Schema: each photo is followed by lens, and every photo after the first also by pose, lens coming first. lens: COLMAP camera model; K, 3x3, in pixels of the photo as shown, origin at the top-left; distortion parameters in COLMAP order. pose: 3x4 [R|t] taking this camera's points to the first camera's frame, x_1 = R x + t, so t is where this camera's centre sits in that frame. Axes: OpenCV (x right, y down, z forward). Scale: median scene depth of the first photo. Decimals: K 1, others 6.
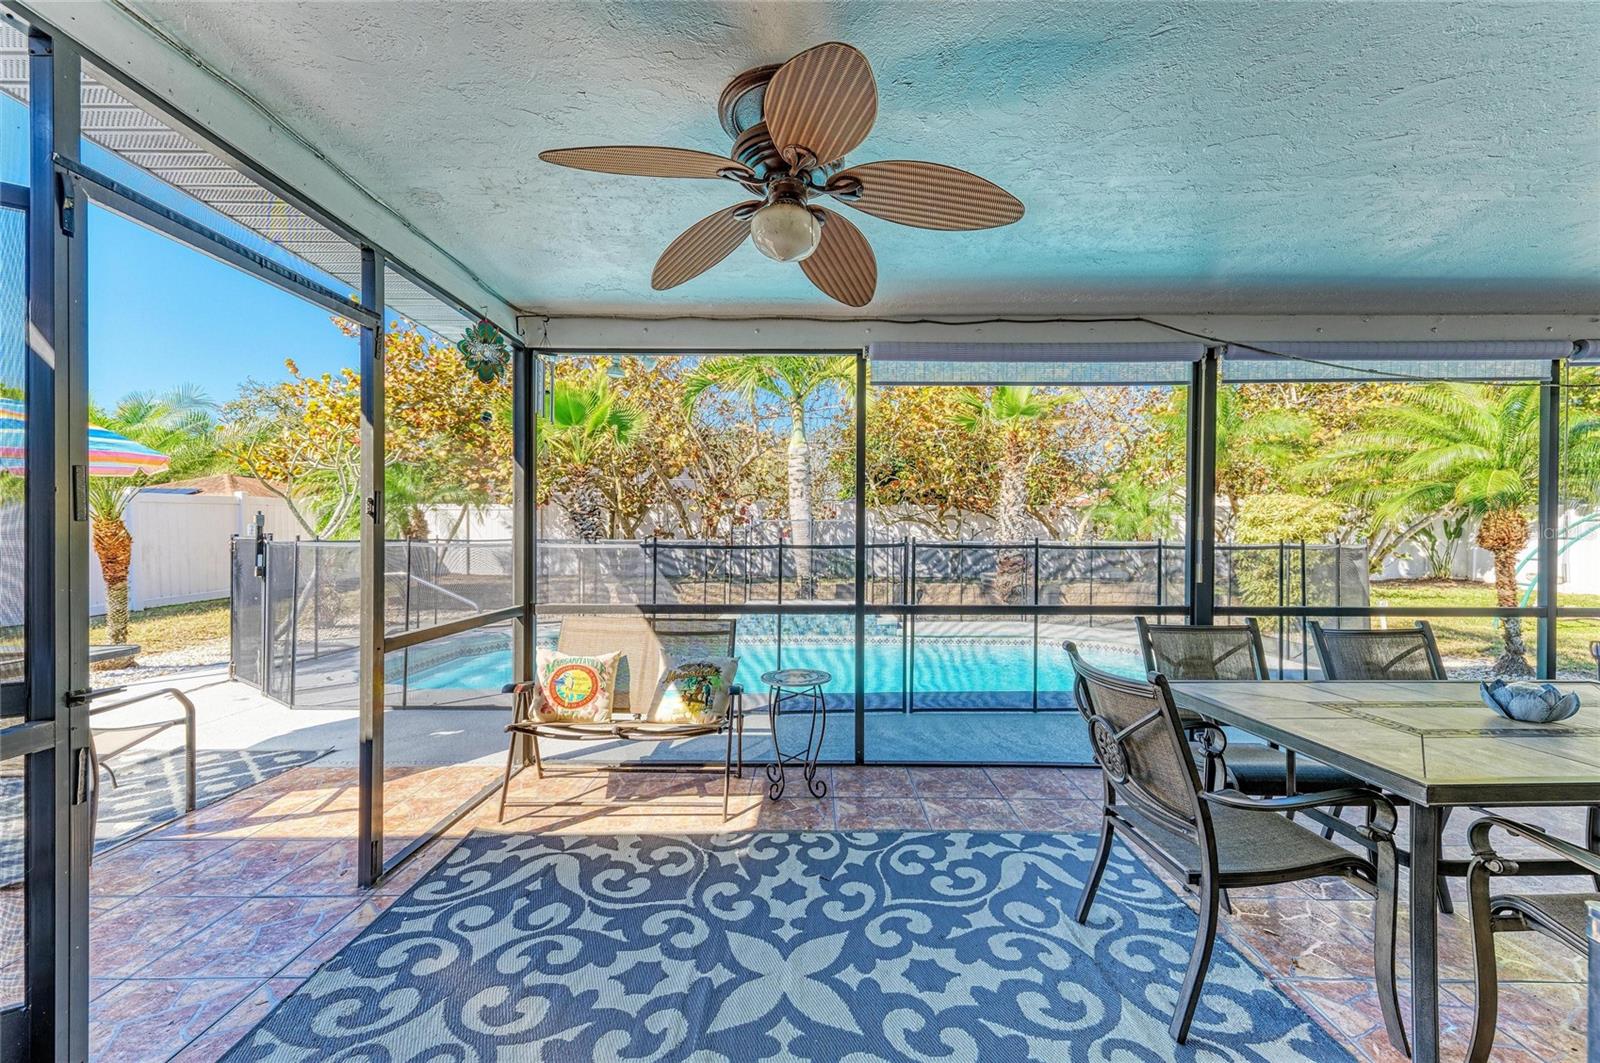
lens RADIAL K [[627.2, 0, 806.6], [0, 627.2, 542.3], [0, 0, 1]] dist [0.015122, -0.000727]
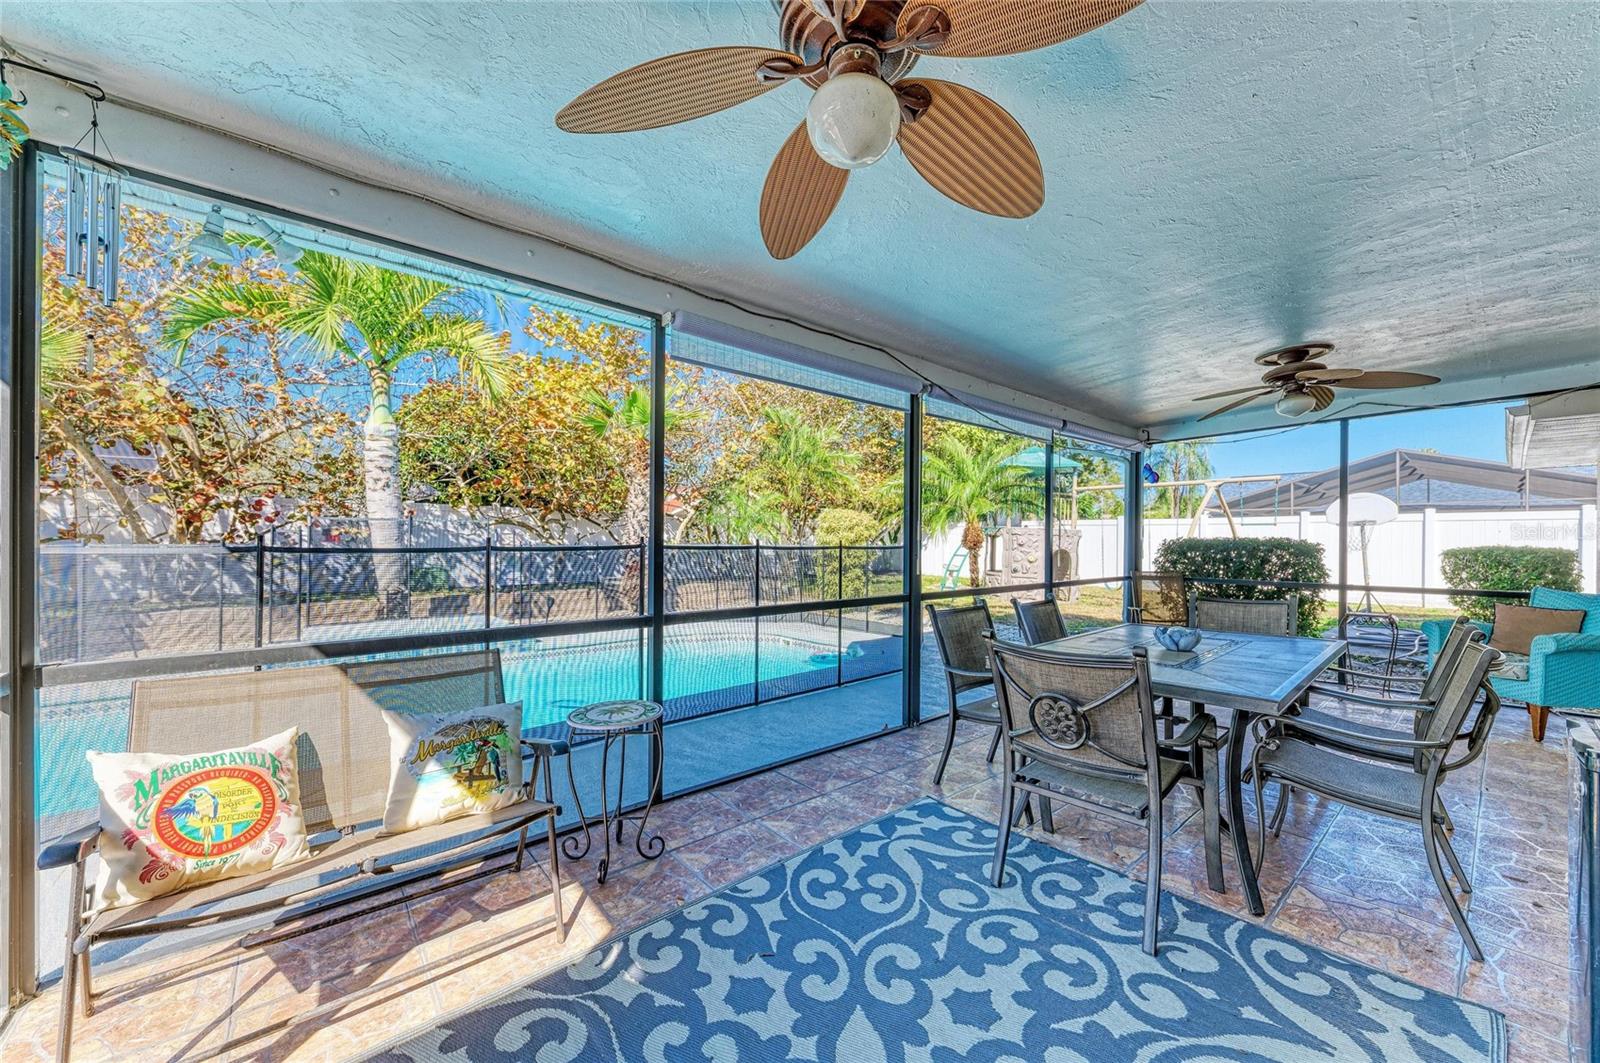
lens RADIAL K [[588.5, 0, 805.1], [0, 588.5, 544.5], [0, 0, 1]] dist [0.019062, -0.007159]
pose [[0.755985, -0.001410, 0.654588, -0.328525], [0.006166, 0.999969, -0.004967, 0.011074], [-0.654560, 0.007791, 0.755970, 0.301549]]
